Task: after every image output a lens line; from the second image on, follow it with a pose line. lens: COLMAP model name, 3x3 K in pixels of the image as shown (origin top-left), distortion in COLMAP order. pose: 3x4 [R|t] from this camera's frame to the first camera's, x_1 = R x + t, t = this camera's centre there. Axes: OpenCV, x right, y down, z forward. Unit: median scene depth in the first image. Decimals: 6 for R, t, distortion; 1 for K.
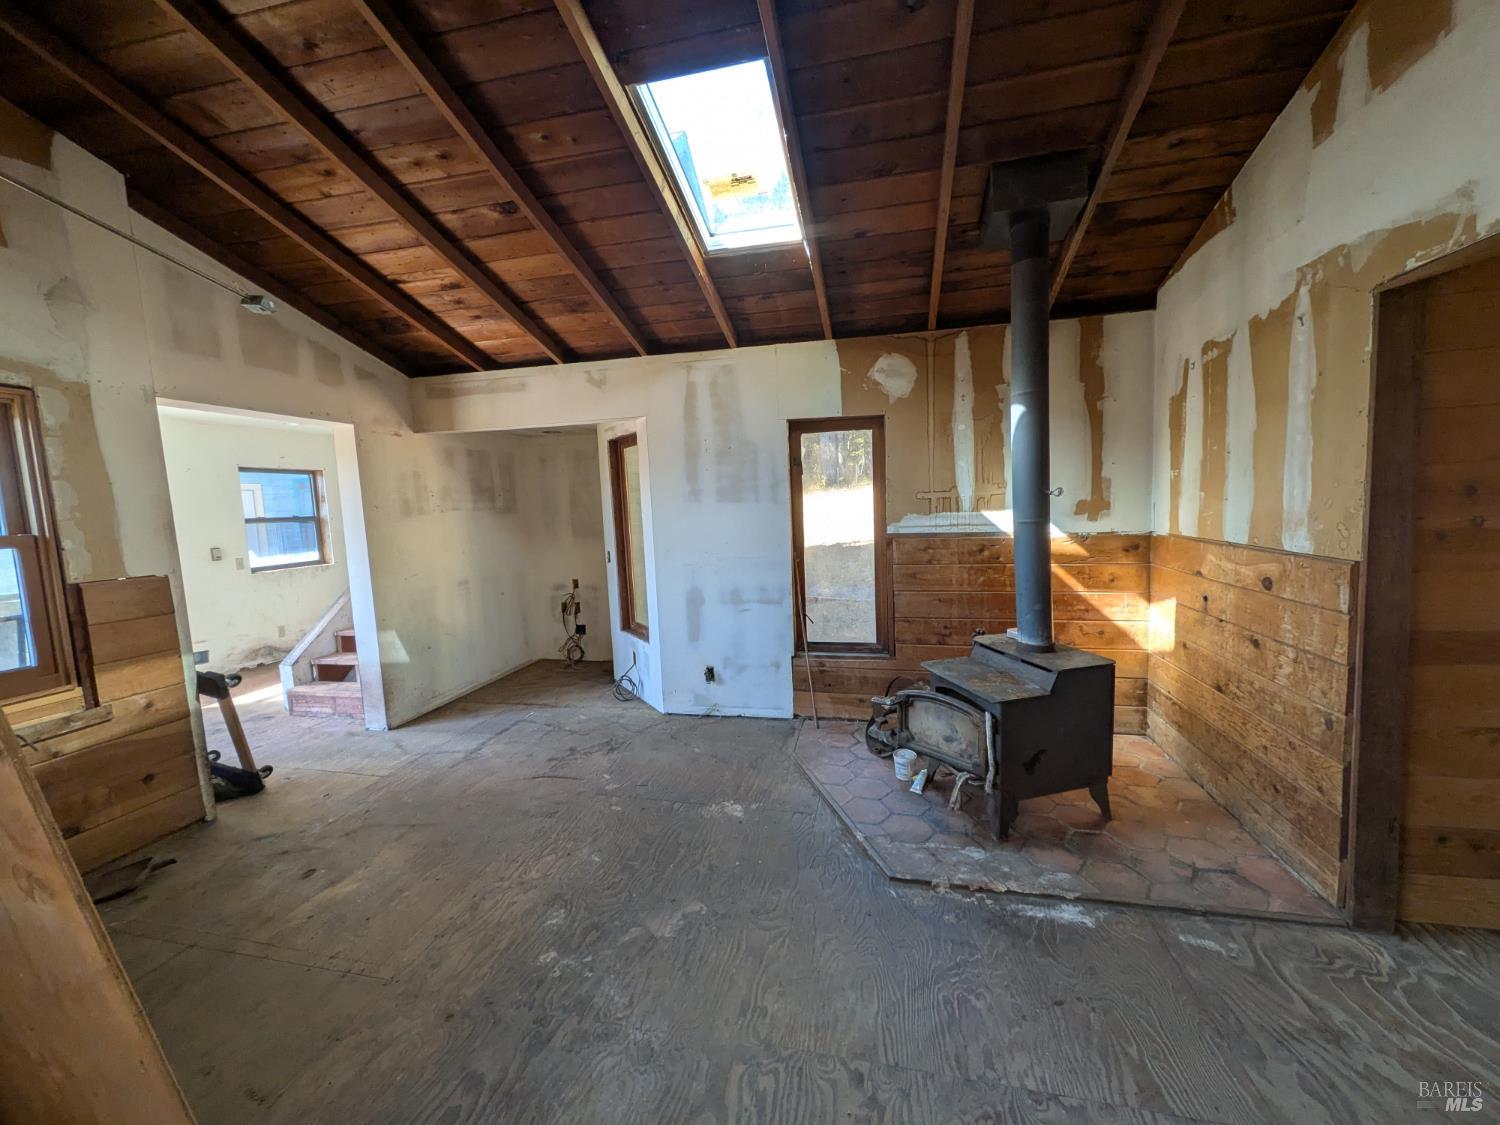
lens RADIAL K [[591.6, 0, 761.1], [0, 591.6, 557.5], [0, 0, 1]] dist [0.009646, 0.000256]
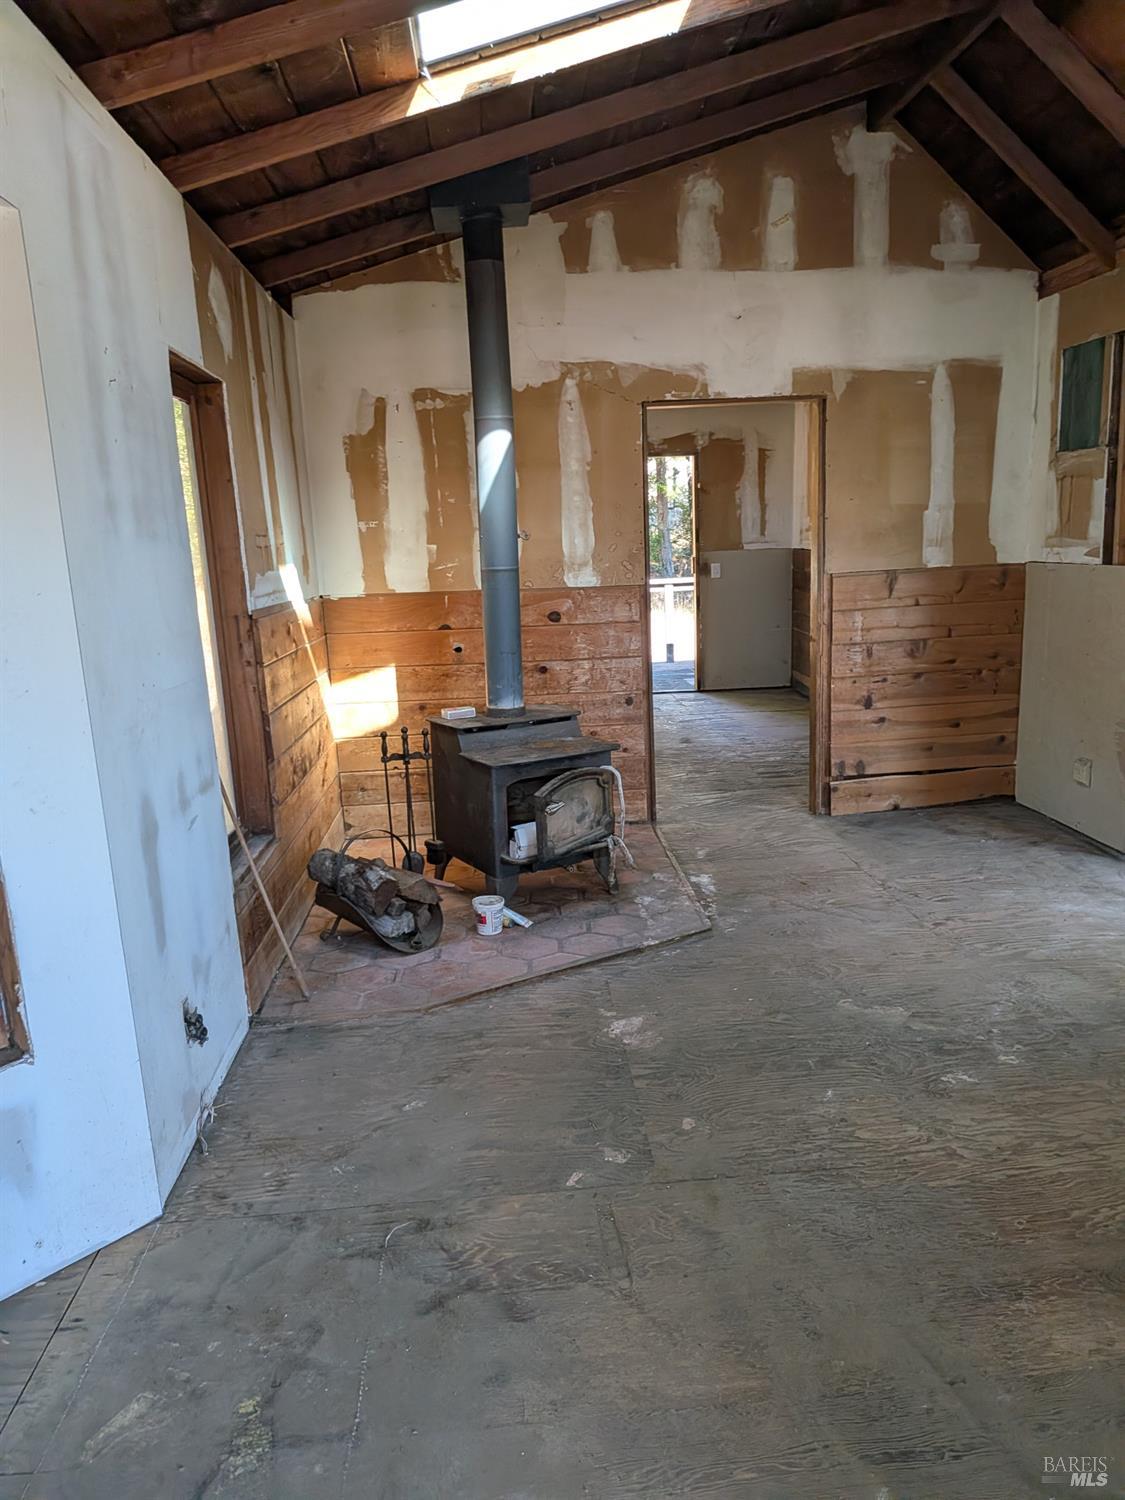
lens RADIAL K [[1069.6, 0, 568.6], [0, 1069.6, 762.5], [0, 0, 1]] dist [0.035665, -0.008157]
pose [[-0.279048, -0.151286, 0.948285, -1.422134], [0.138066, 0.970931, 0.195527, -0.100375], [-0.950300, 0.185487, -0.250049, 1.728085]]
